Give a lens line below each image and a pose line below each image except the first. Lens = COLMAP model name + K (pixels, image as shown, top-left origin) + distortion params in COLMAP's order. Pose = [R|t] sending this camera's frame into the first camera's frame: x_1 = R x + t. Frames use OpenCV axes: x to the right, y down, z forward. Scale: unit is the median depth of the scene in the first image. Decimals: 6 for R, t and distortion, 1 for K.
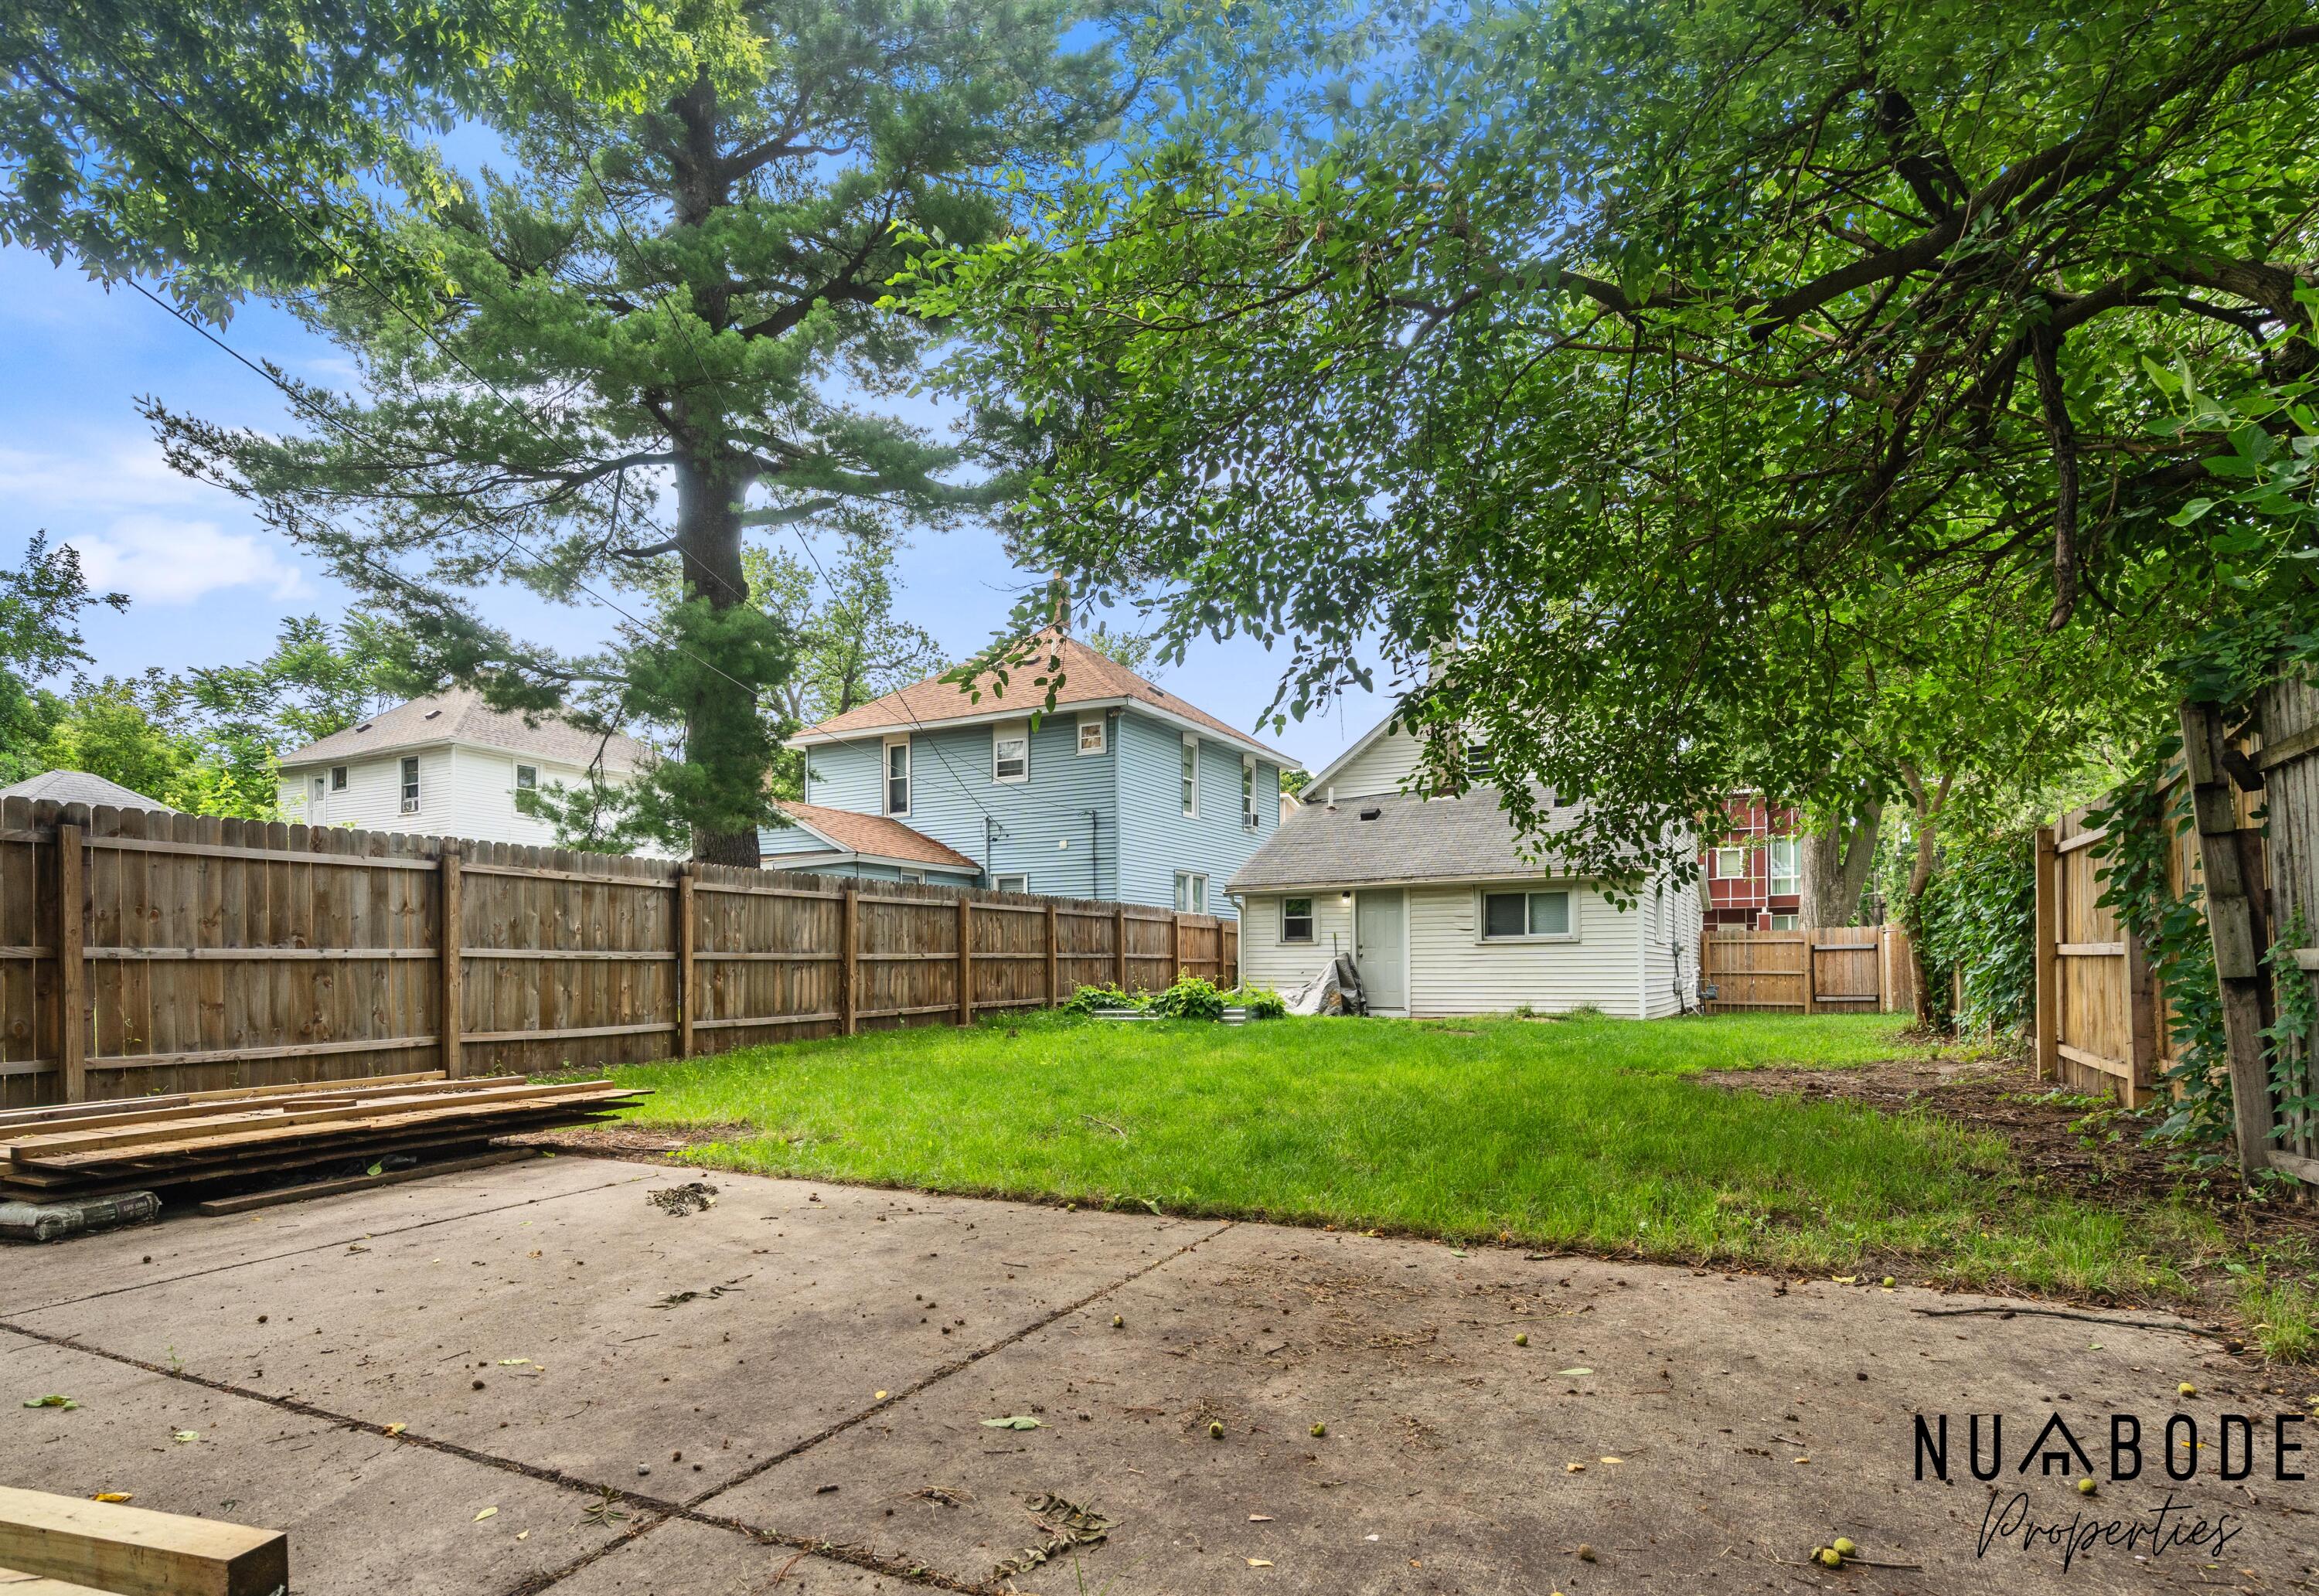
lens RADIAL K [[1246.4, 0, 1098.3], [0, 1246.4, 936.8], [0, 0, 1]] dist [-0.000930, 0.000443]
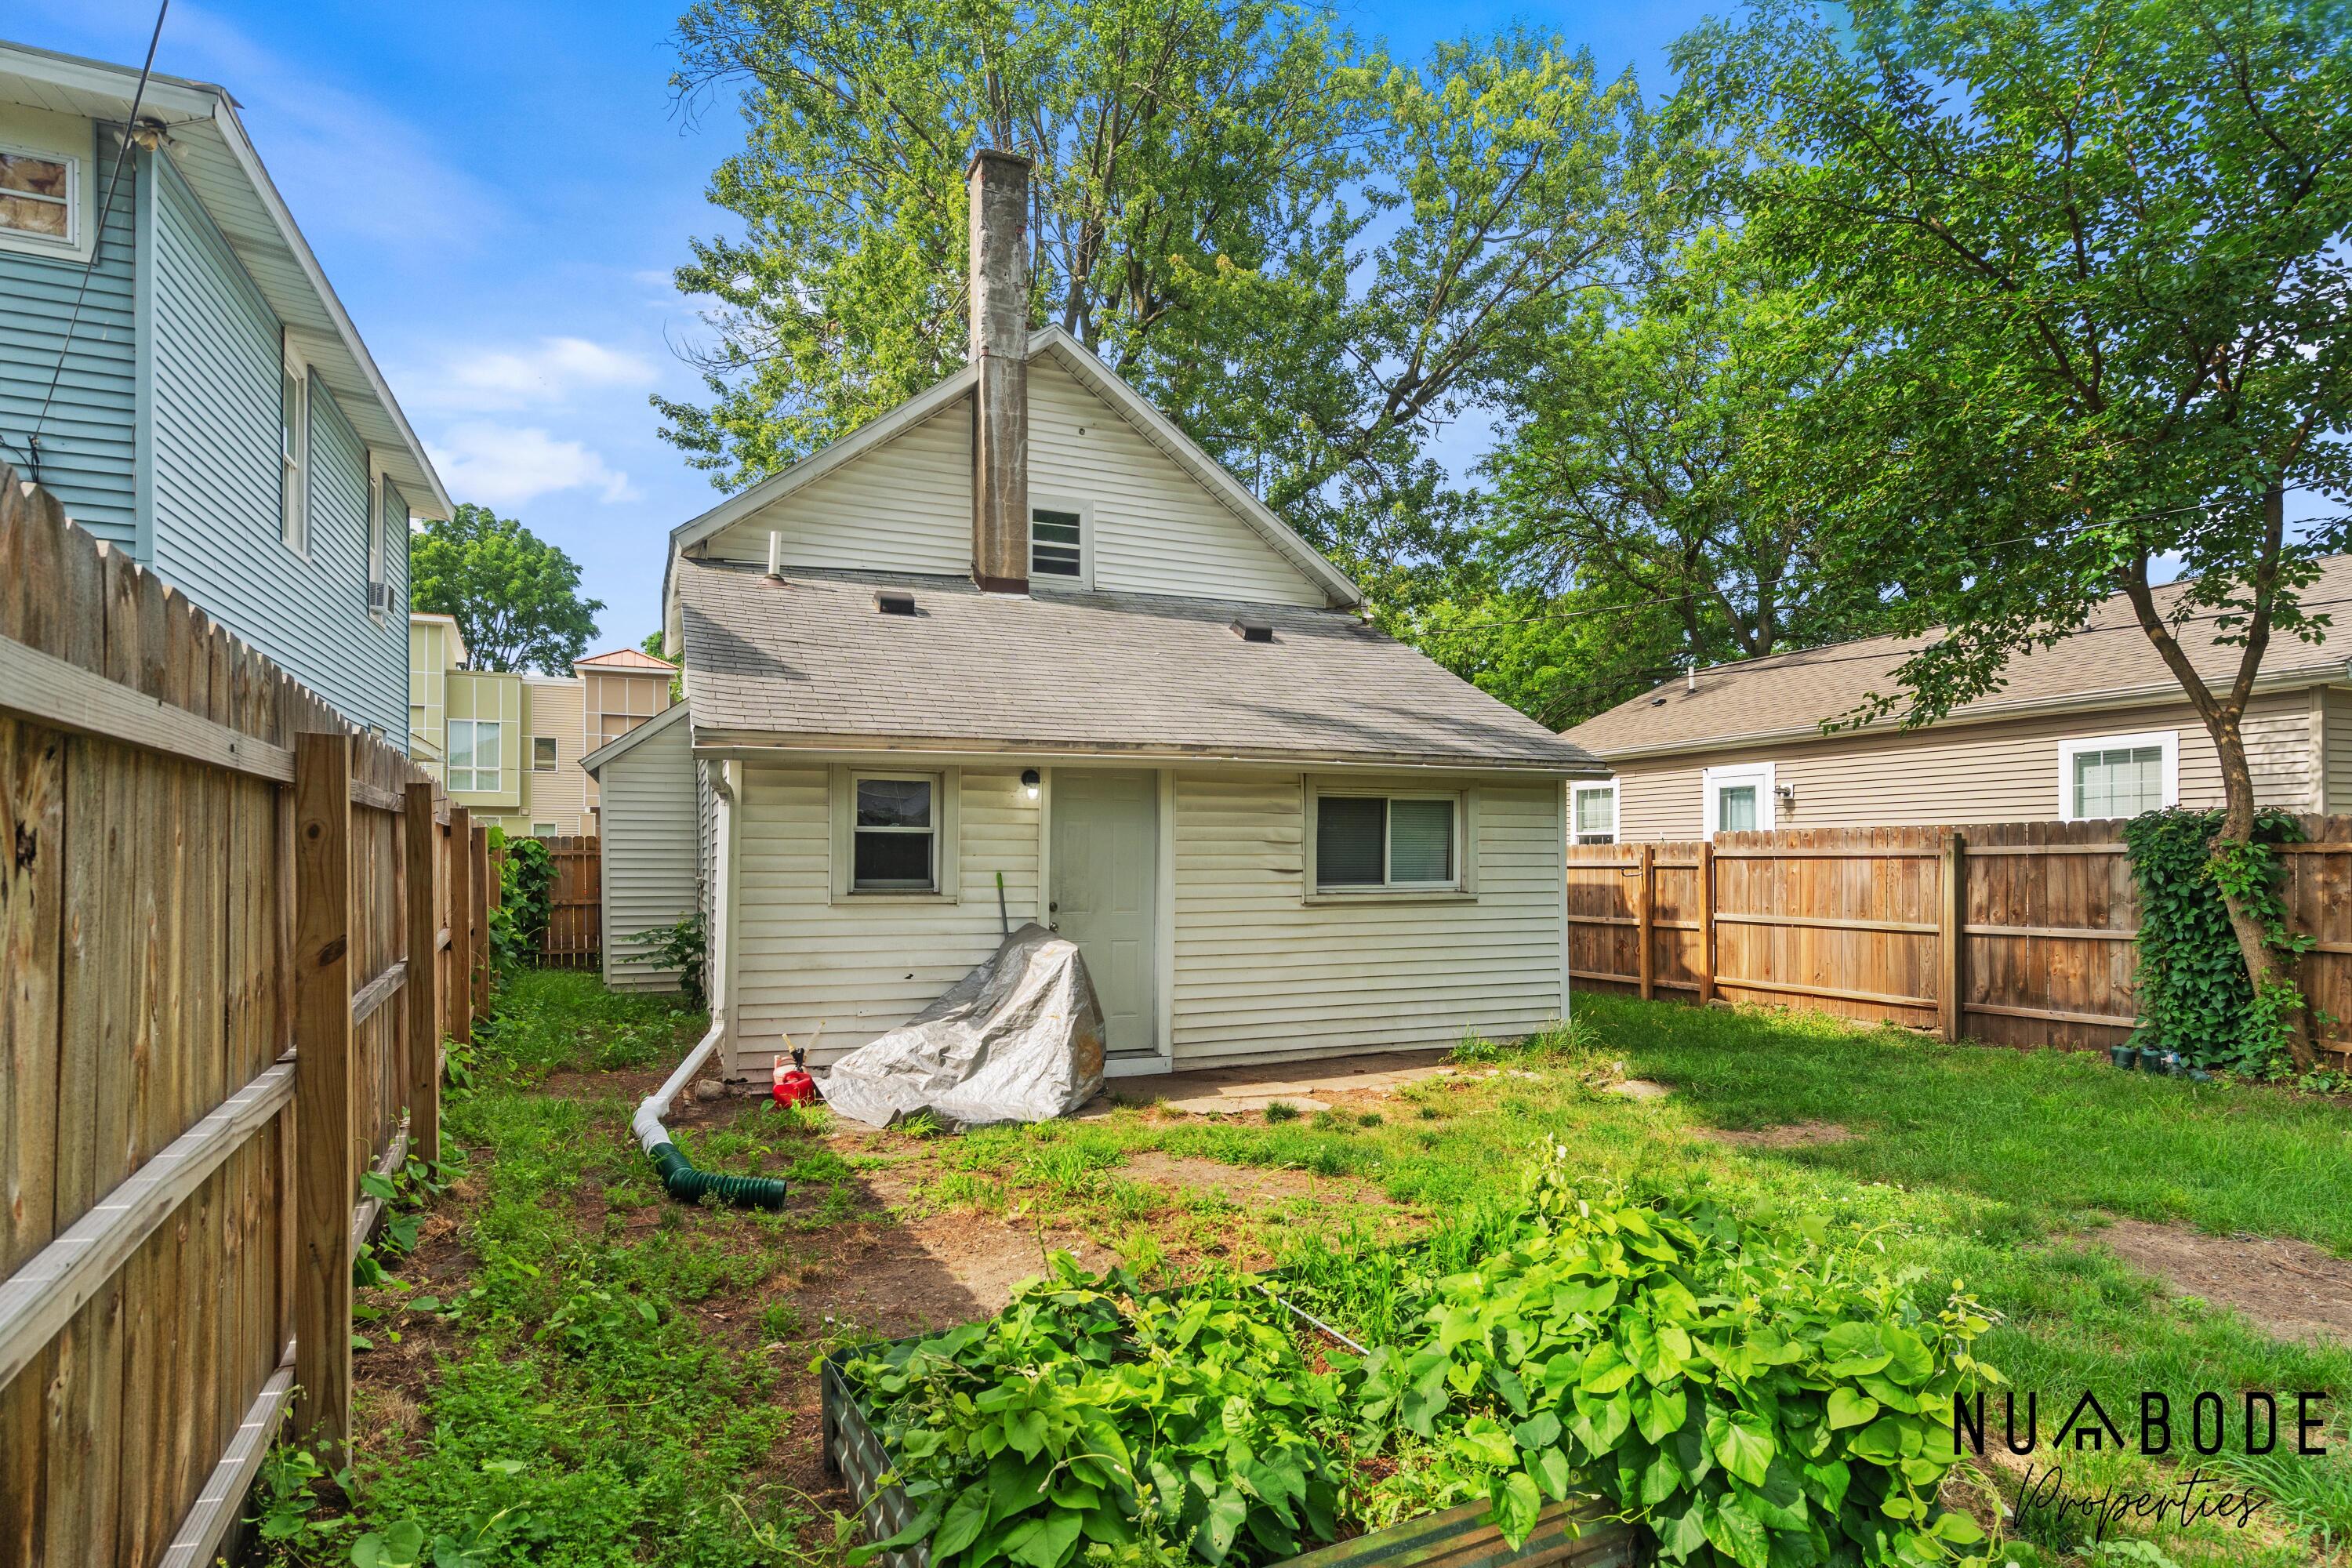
lens RADIAL K [[1193.9, 0, 1174.2], [0, 1193.9, 860.4], [0, 0, 1]] dist [0.000395, -0.000110]
pose [[0.606501, 0.007069, 0.795051, -0.065422], [-0.027924, 0.999533, 0.012414, -0.011255], [-0.794592, -0.029731, 0.606415, 0.615003]]
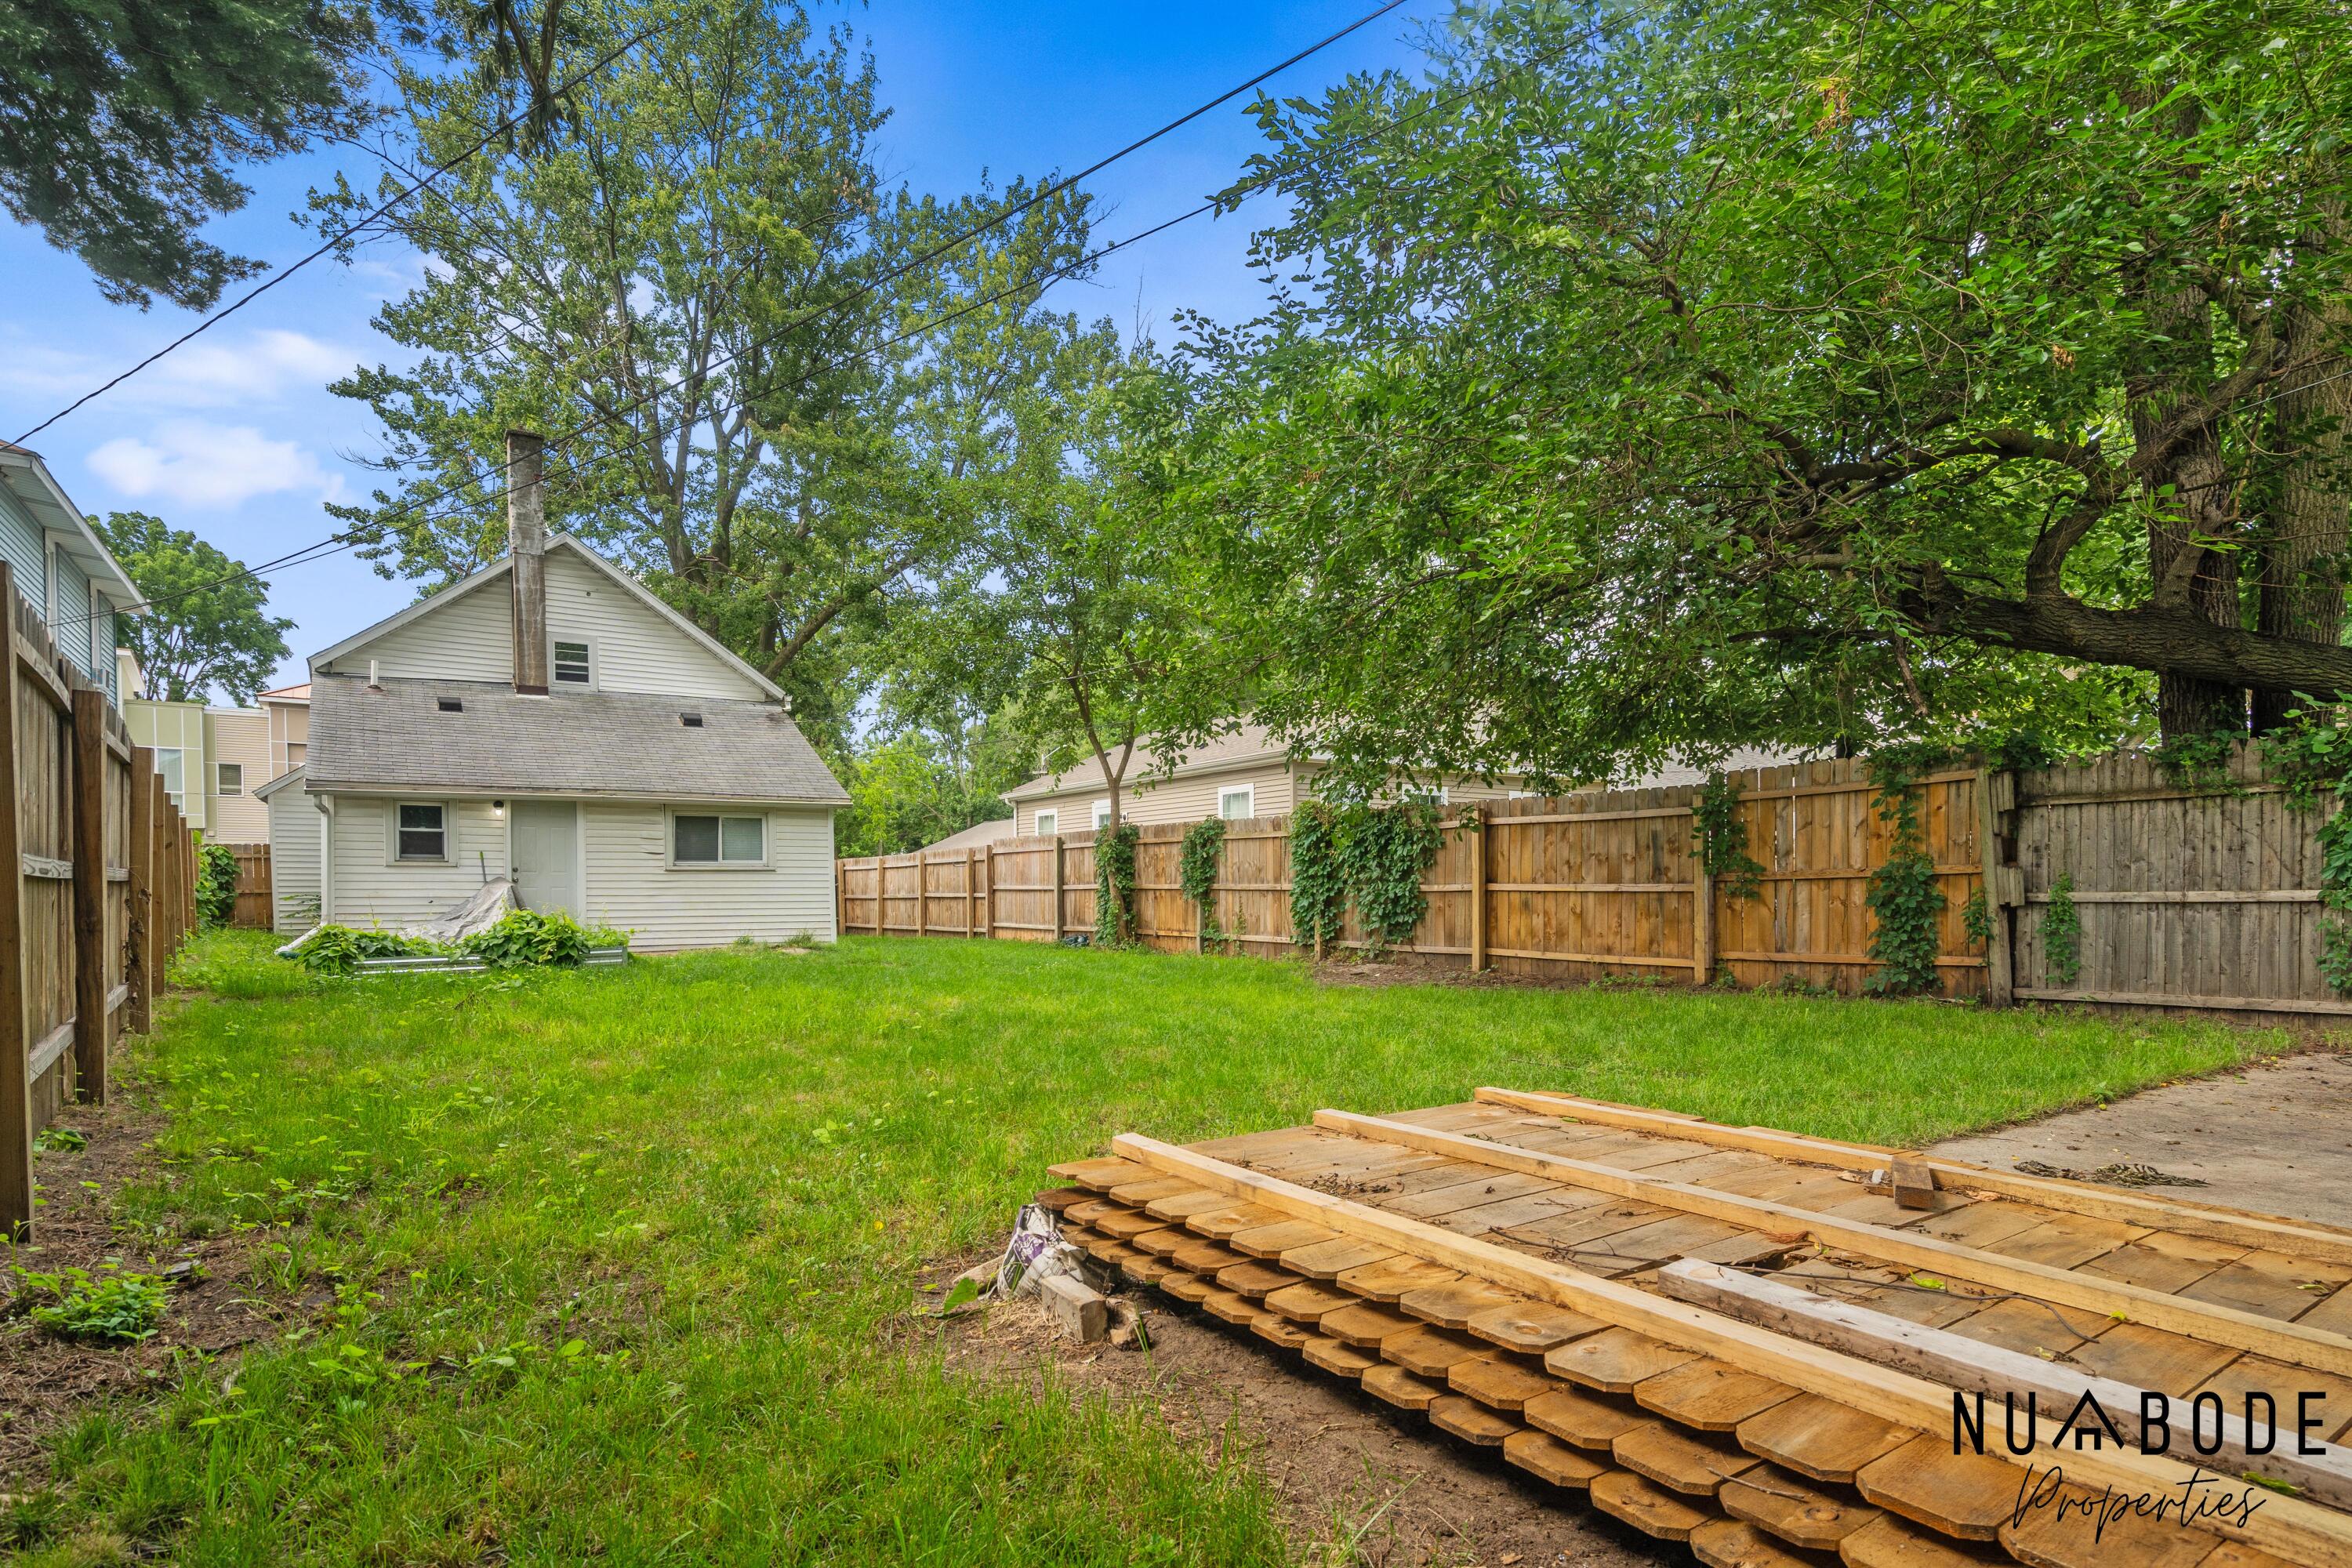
lens RADIAL K [[1193.9, 0, 1168.4], [0, 1193.9, 918.5], [0, 0, 1]] dist [0.000395, -0.000110]
pose [[0.455754, -0.016942, 0.889944, -0.244808], [-0.025062, 0.999178, 0.031856, 0.003474], [-0.889753, -0.036822, 0.454955, 0.221427]]
